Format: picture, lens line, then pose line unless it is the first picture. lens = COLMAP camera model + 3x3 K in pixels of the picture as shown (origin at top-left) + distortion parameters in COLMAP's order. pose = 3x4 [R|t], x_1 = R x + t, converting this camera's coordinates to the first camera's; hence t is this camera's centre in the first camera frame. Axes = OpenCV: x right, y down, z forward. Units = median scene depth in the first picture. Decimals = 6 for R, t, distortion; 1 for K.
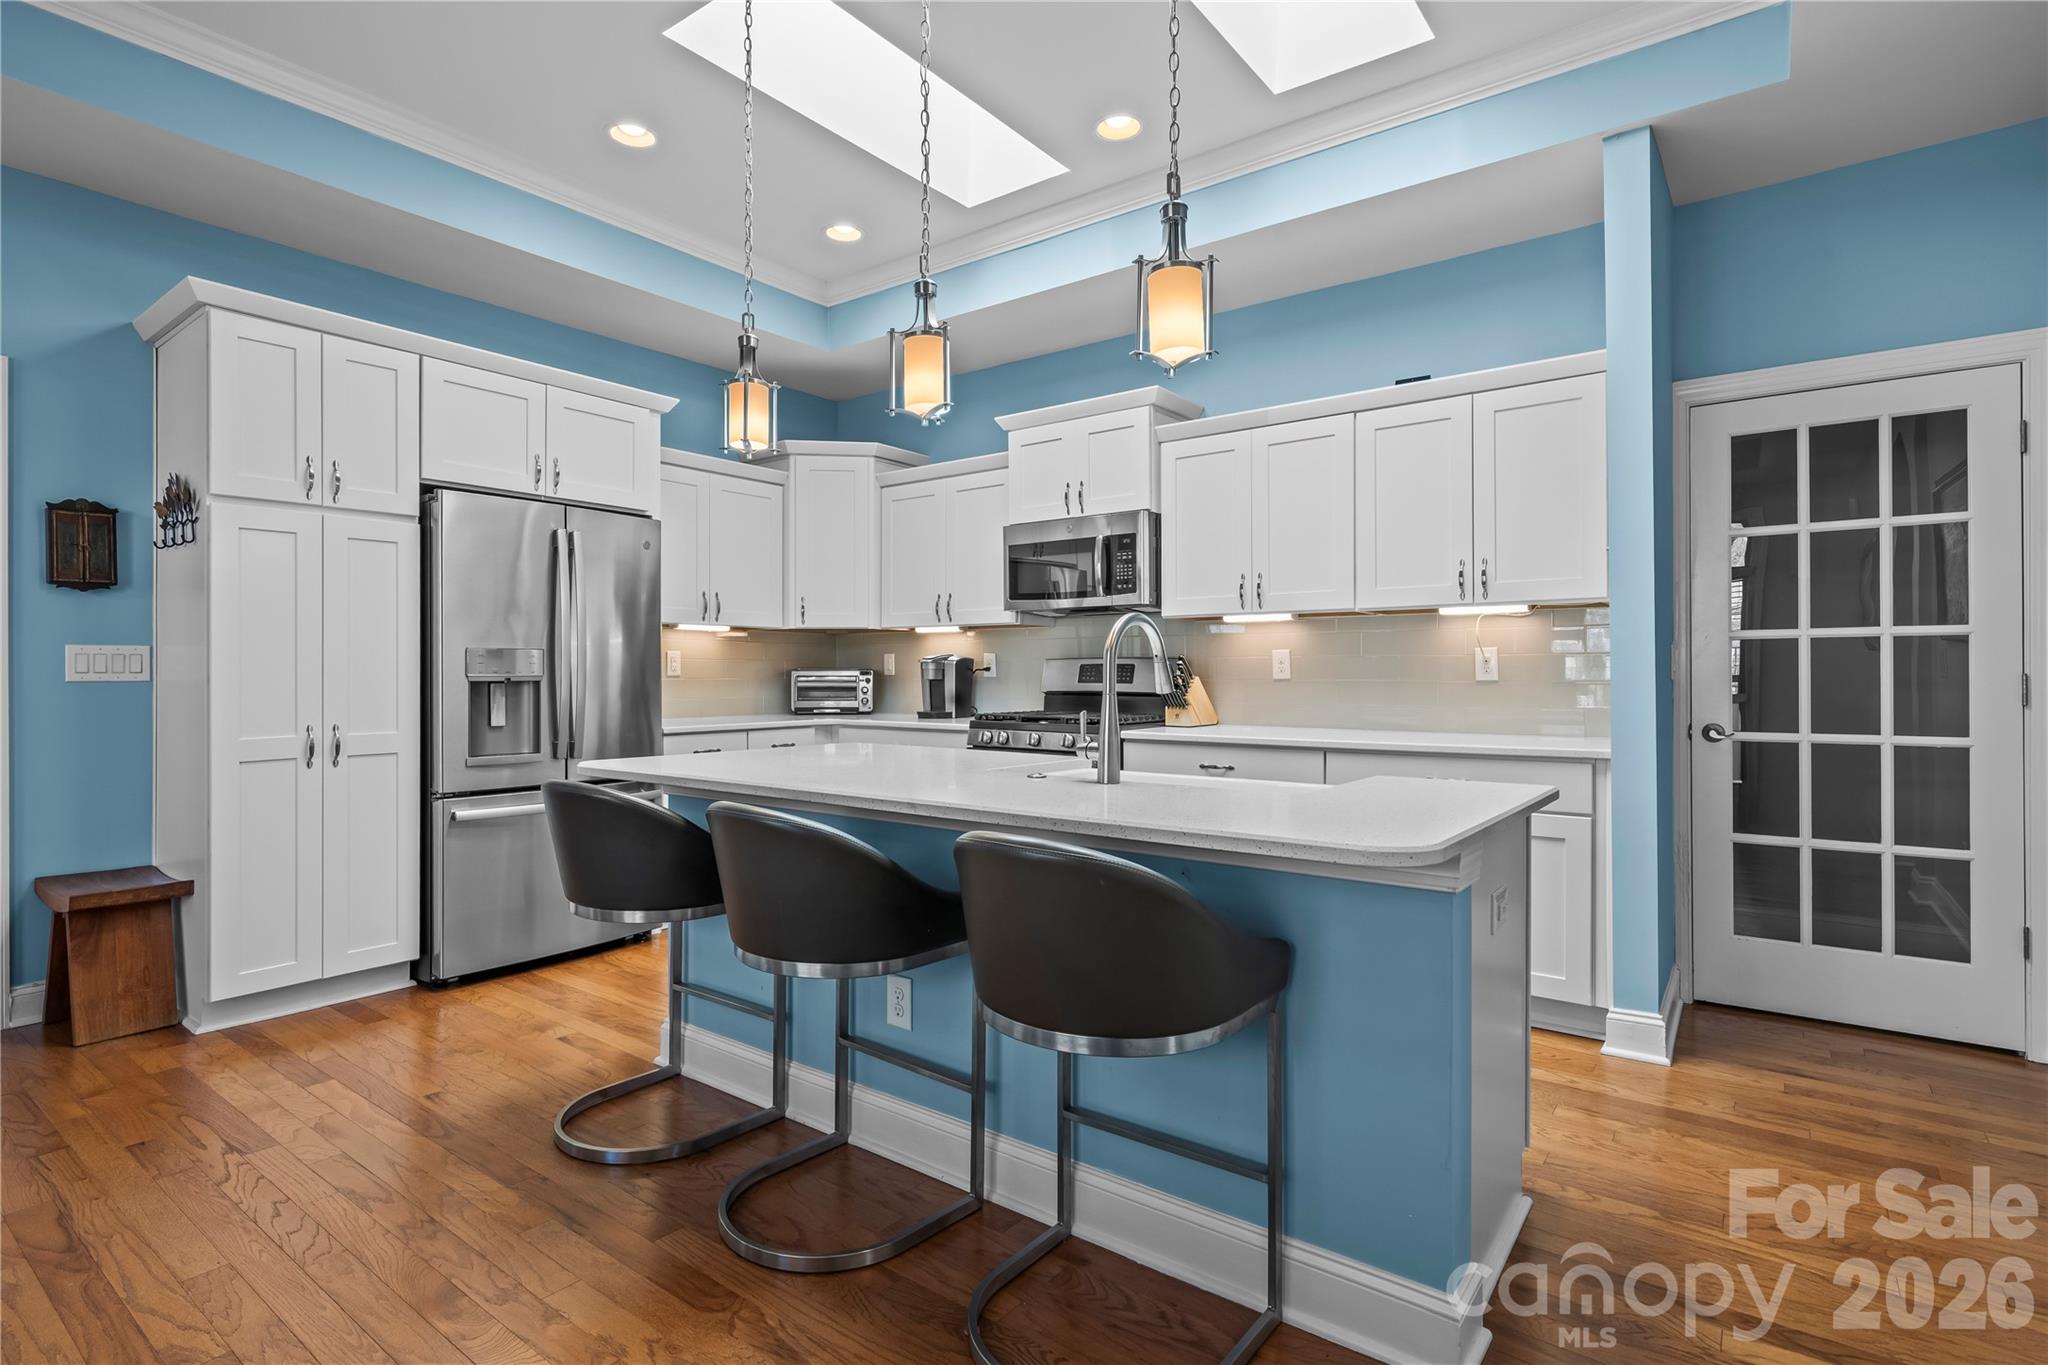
lens RADIAL K [[1016.7, 0, 1003.0], [0, 1016.7, 672.8], [0, 0, 1]] dist [0.002055, 0.002050]
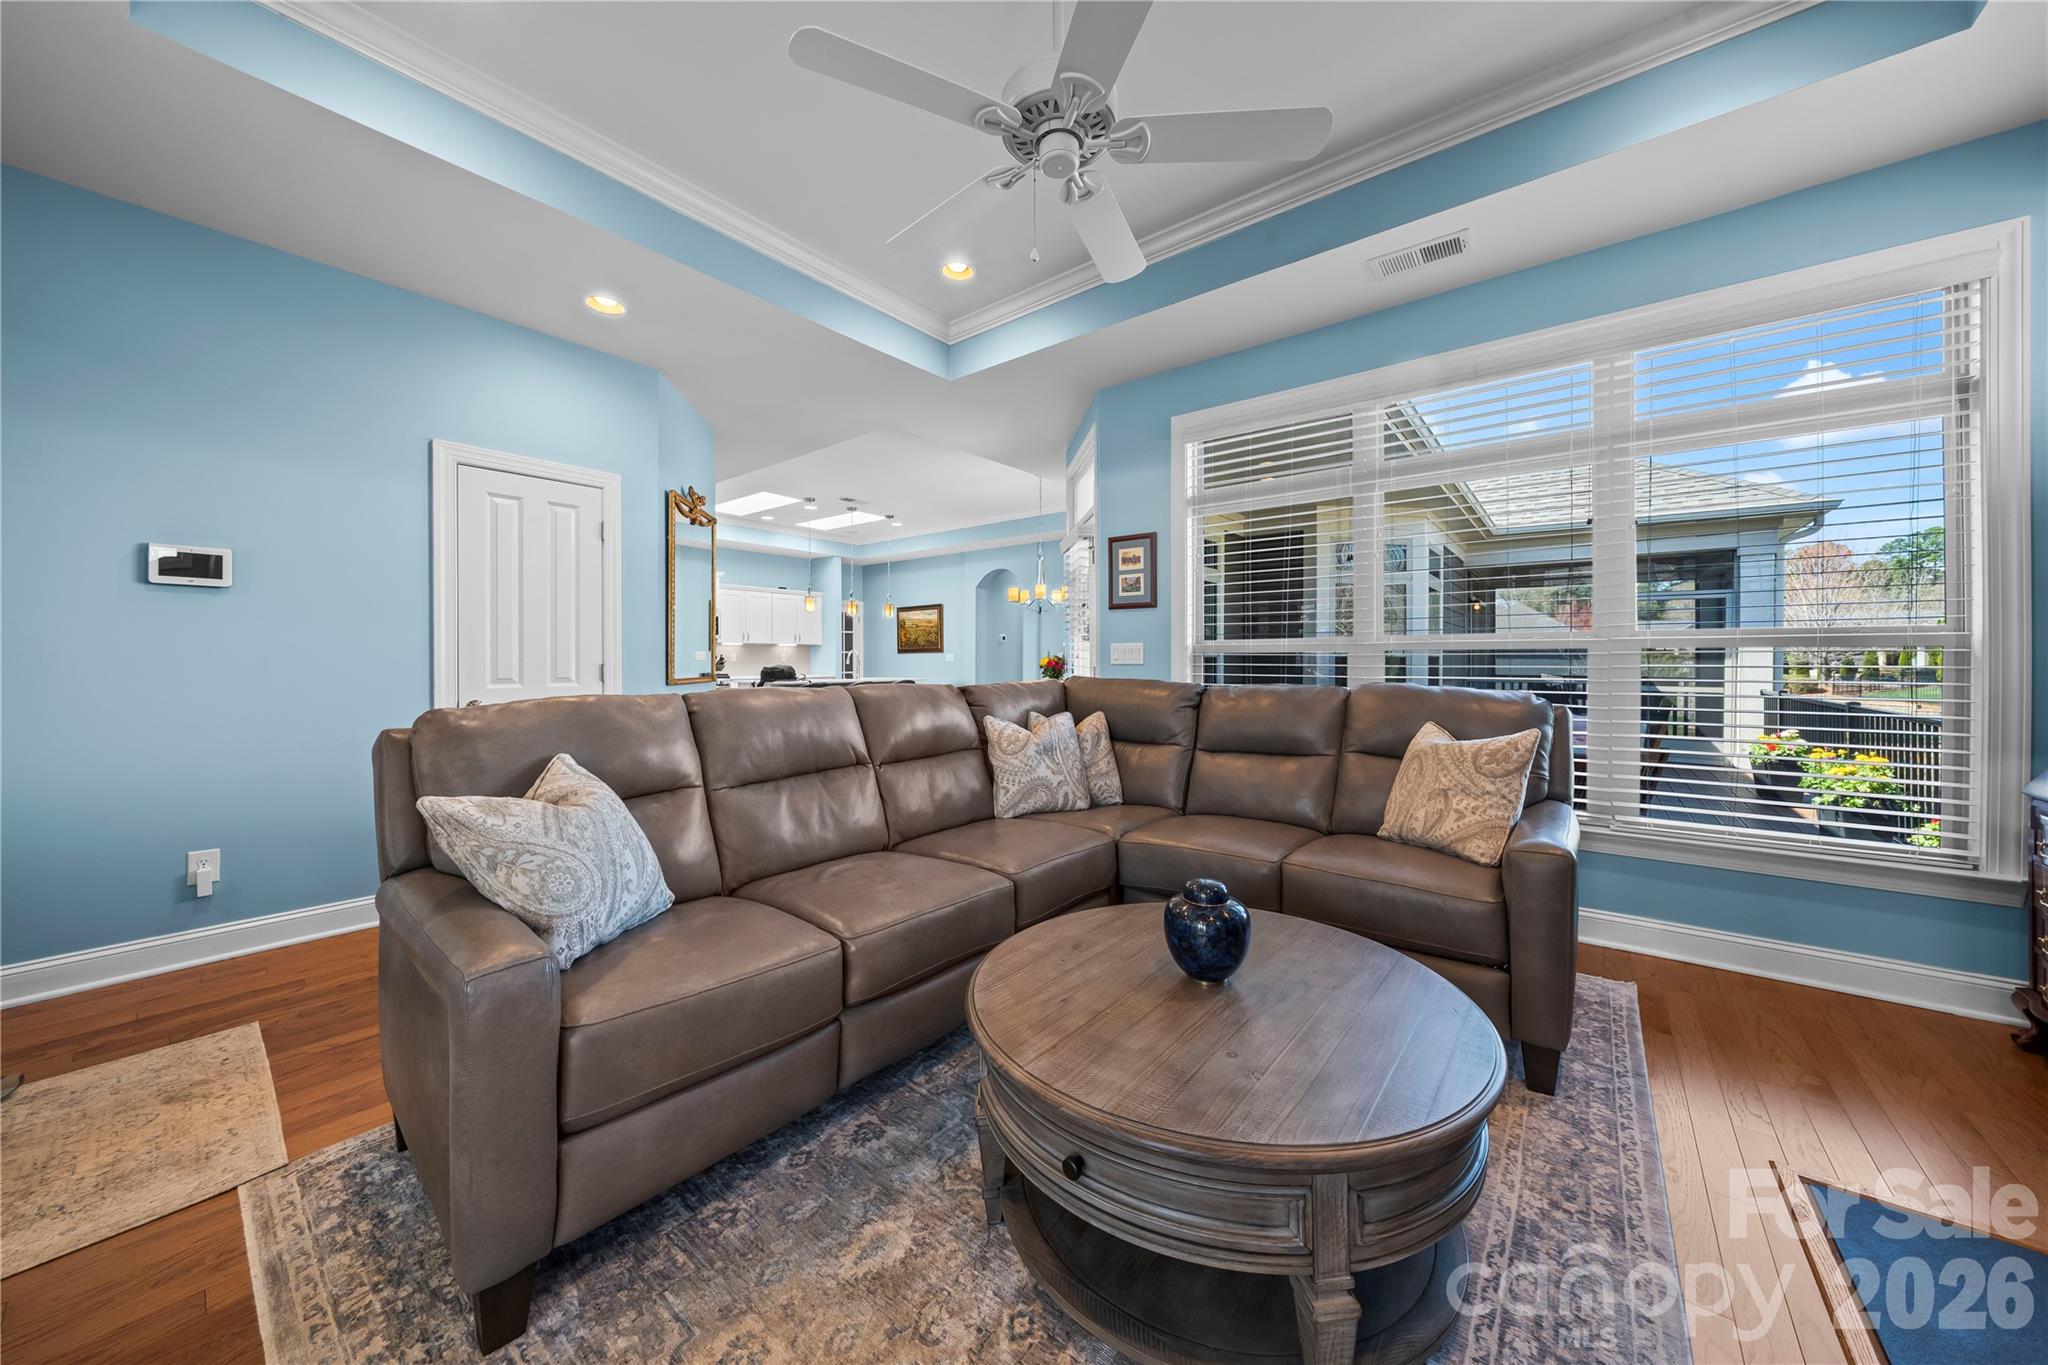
lens RADIAL K [[705.4, 0, 1018.8], [0, 705.4, 667.6], [0, 0, 1]] dist [-0.004837, 0.000339]
pose [[0.031206, -0.007022, 0.999488, -2.322725], [0.000579, 0.999975, 0.007008, 0.011564], [-0.999513, 0.000360, 0.031209, -0.026528]]
